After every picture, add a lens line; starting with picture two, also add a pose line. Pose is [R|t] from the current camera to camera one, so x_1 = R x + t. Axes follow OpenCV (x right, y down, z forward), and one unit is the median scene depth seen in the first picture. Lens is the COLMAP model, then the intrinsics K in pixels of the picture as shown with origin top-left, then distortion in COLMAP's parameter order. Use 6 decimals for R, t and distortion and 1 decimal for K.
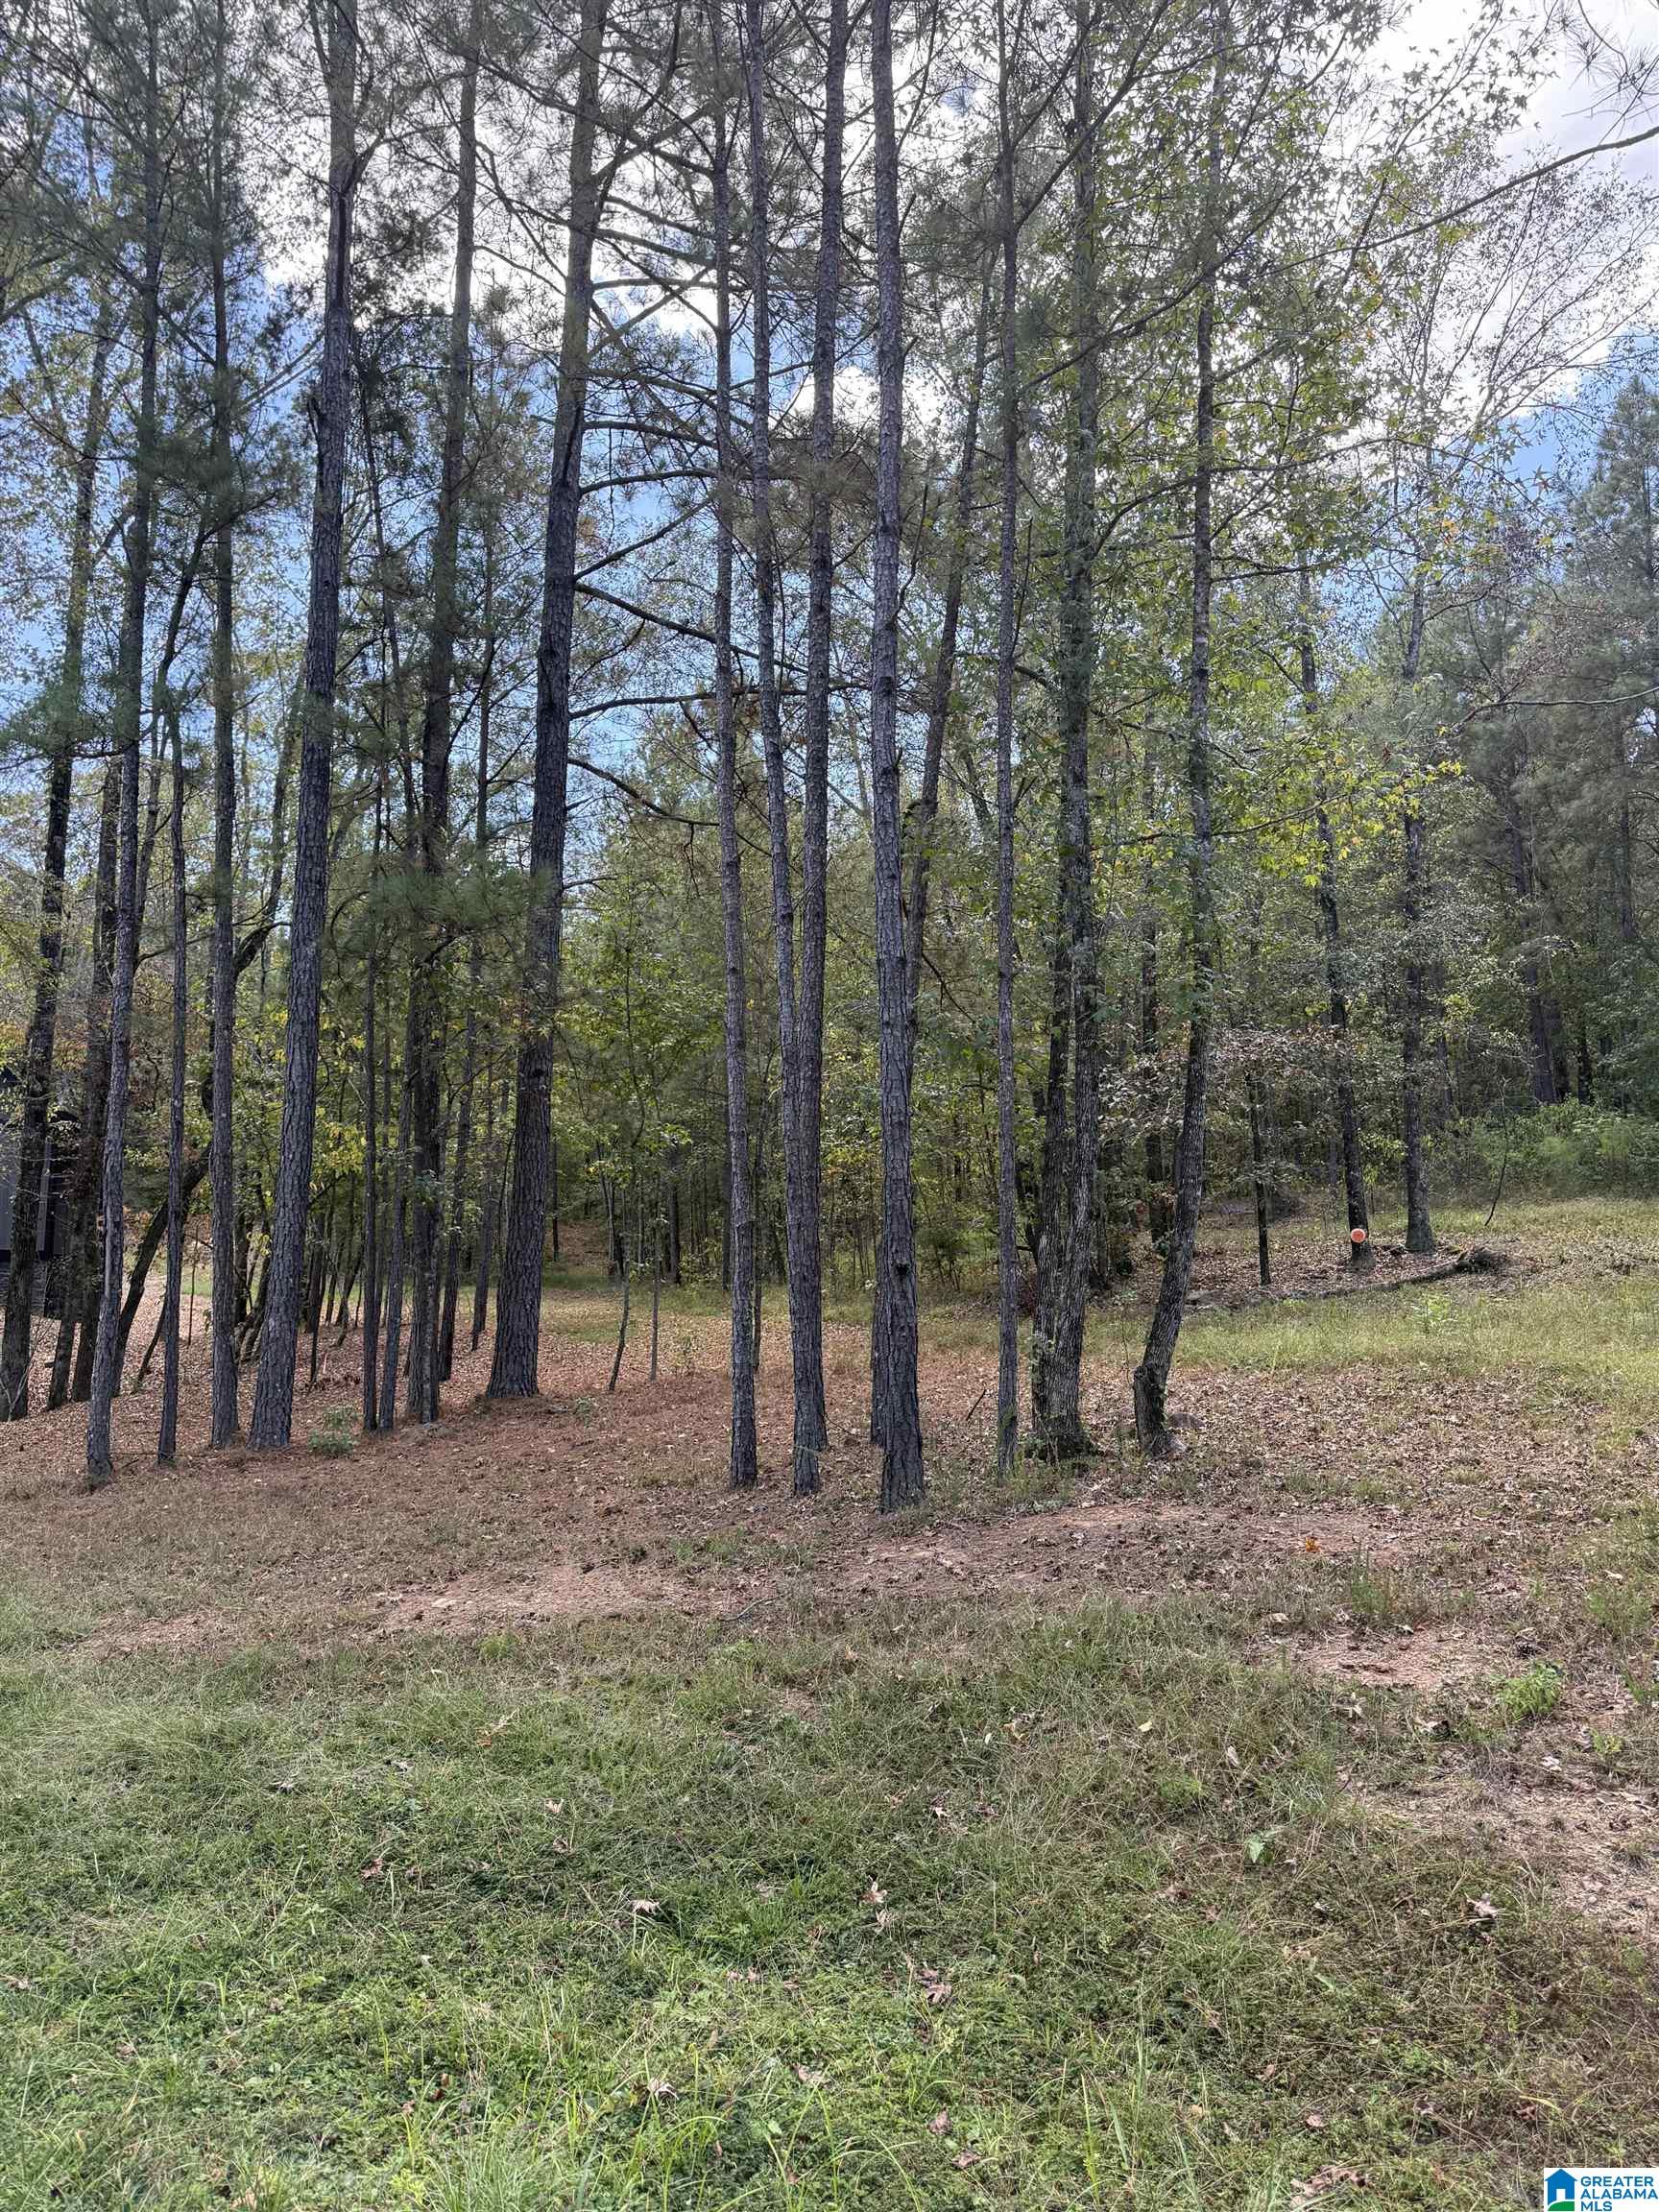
lens RADIAL K [[1569.1, 0, 829.5], [0, 1569.1, 1106.0], [0, 0, 1]] dist [0.093382, -0.125369]
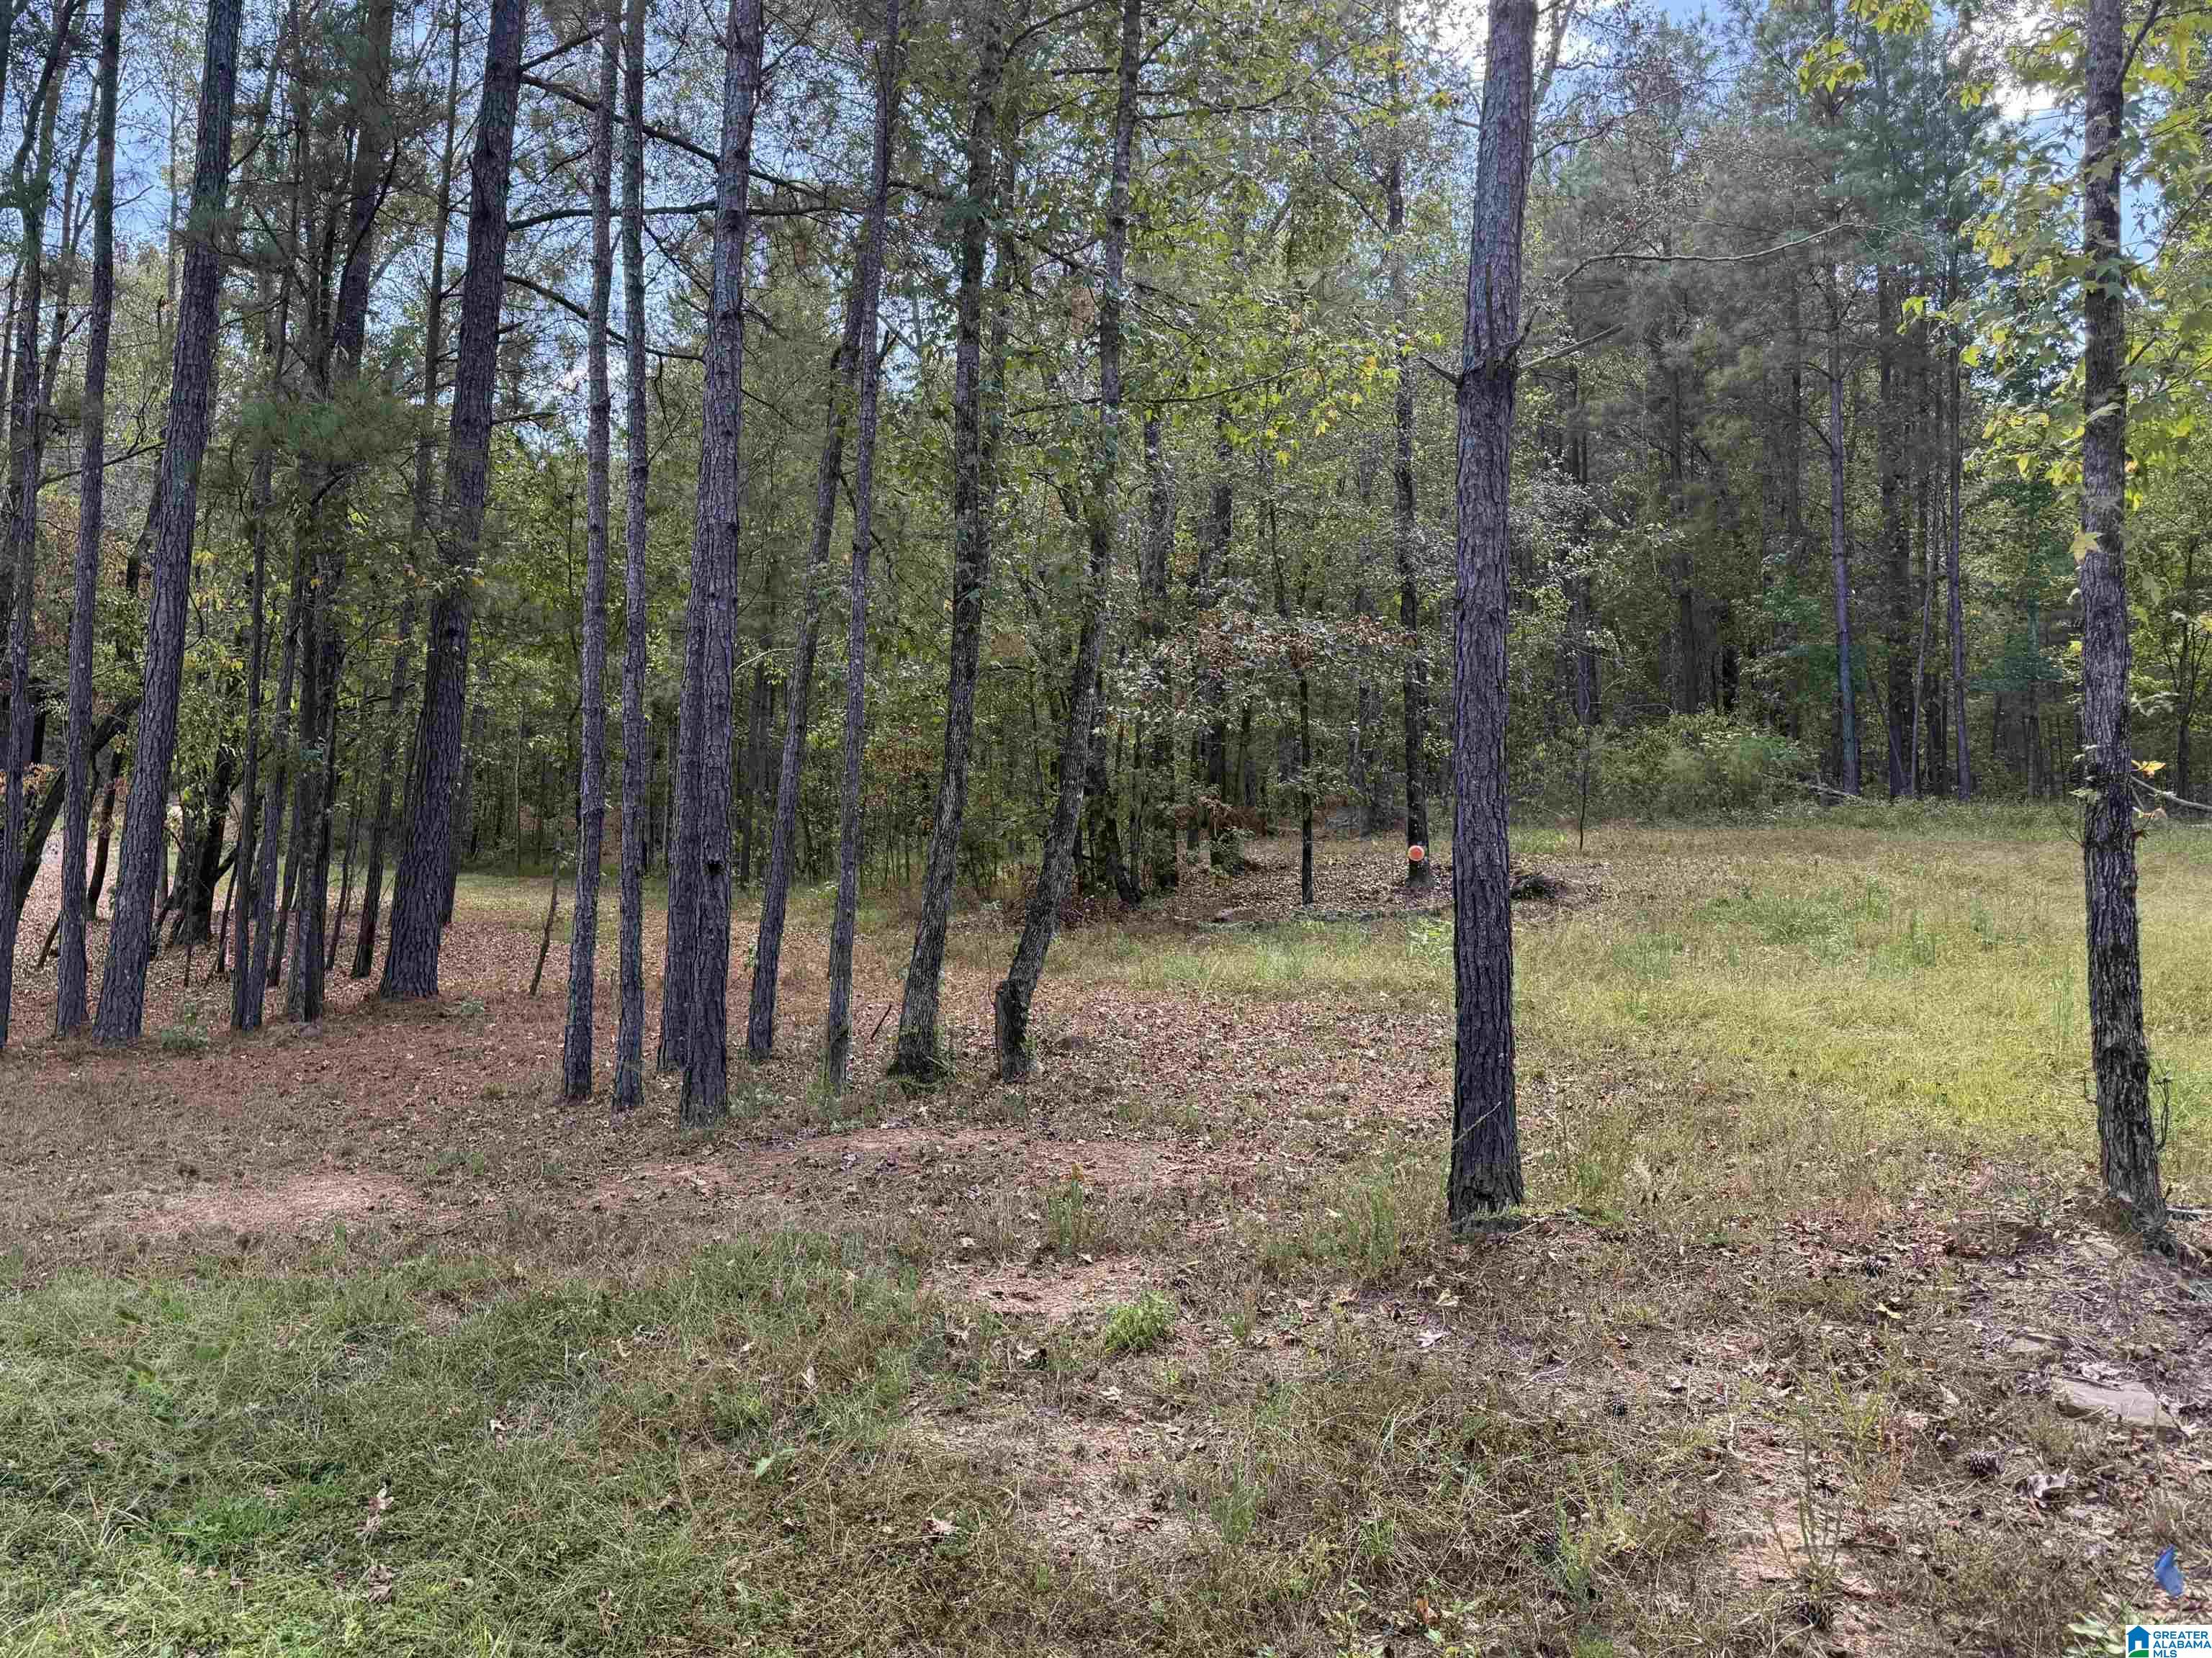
lens RADIAL K [[1811.6, 0, 967.5], [0, 1811.6, 715.8], [0, 0, 1]] dist [0.176626, -0.396318]
pose [[0.999121, 0.040756, 0.009797, 0.151169], [-0.040923, 0.999009, 0.017527, -0.006387], [-0.009073, -0.017912, 0.999798, -0.048905]]
